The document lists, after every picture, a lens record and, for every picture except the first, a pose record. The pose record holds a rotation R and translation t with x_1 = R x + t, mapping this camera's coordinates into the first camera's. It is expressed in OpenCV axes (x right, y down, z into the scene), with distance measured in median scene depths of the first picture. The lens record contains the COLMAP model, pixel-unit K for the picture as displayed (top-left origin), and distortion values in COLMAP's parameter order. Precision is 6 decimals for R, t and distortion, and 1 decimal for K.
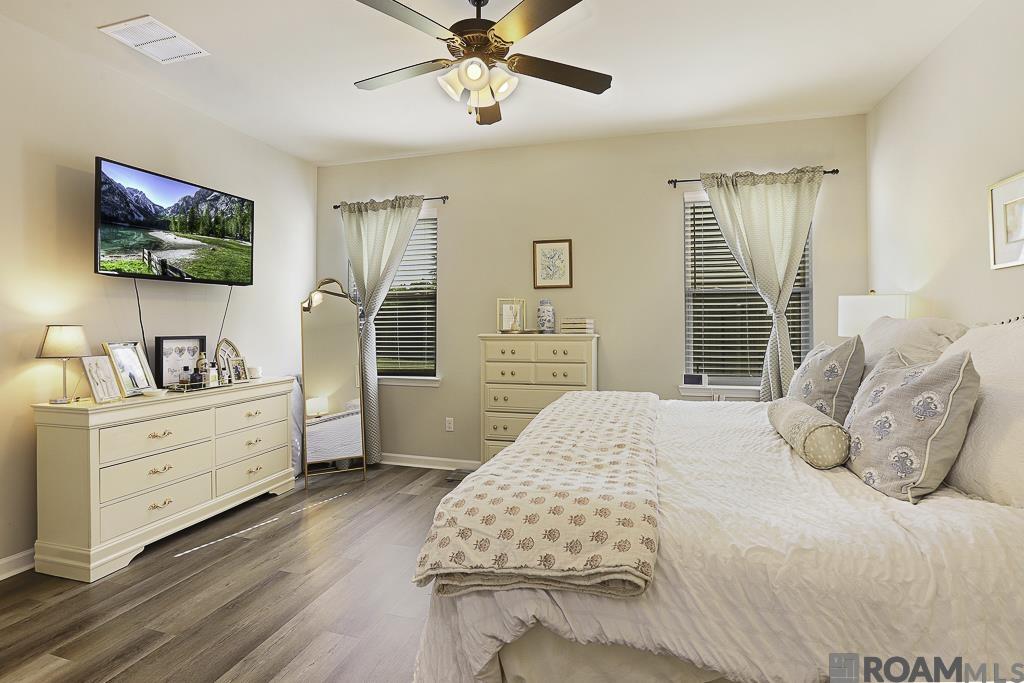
lens RADIAL K [[489.0, 0, 512.4], [0, 489.0, 331.7], [0, 0, 1]] dist [-0.056978, 0.033202]
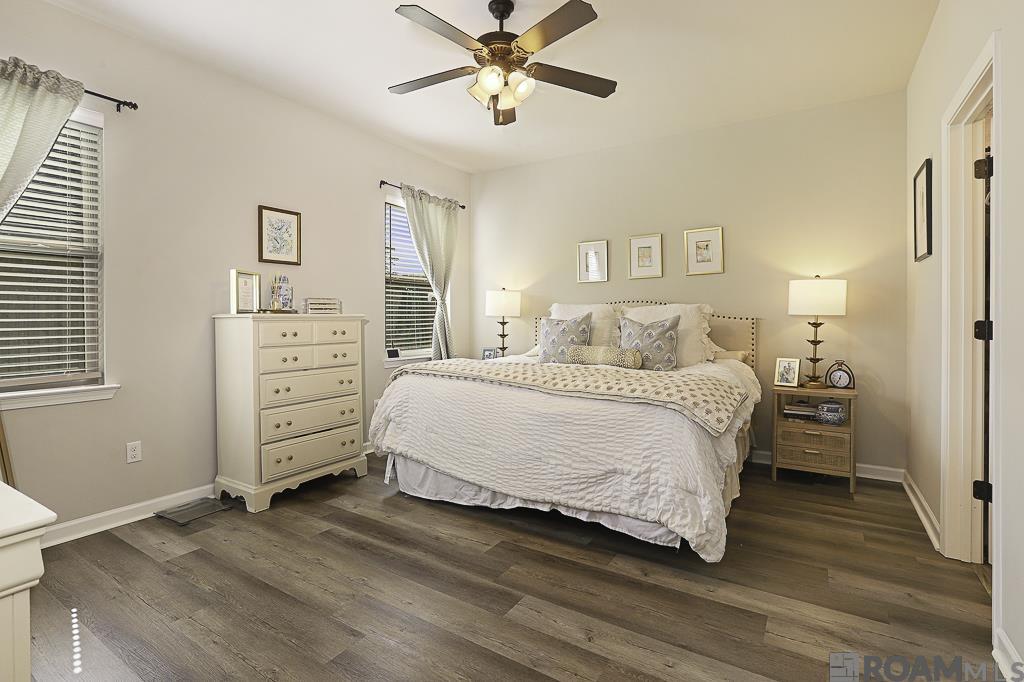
lens RADIAL K [[489.0, 0, 512.4], [0, 489.0, 331.2], [0, 0, 1]] dist [-0.056978, 0.033202]
pose [[0.303174, -0.024317, 0.952625, -0.680440], [0.011885, 0.999693, 0.021736, 0.021148], [-0.952861, 0.004732, 0.303370, 0.361141]]
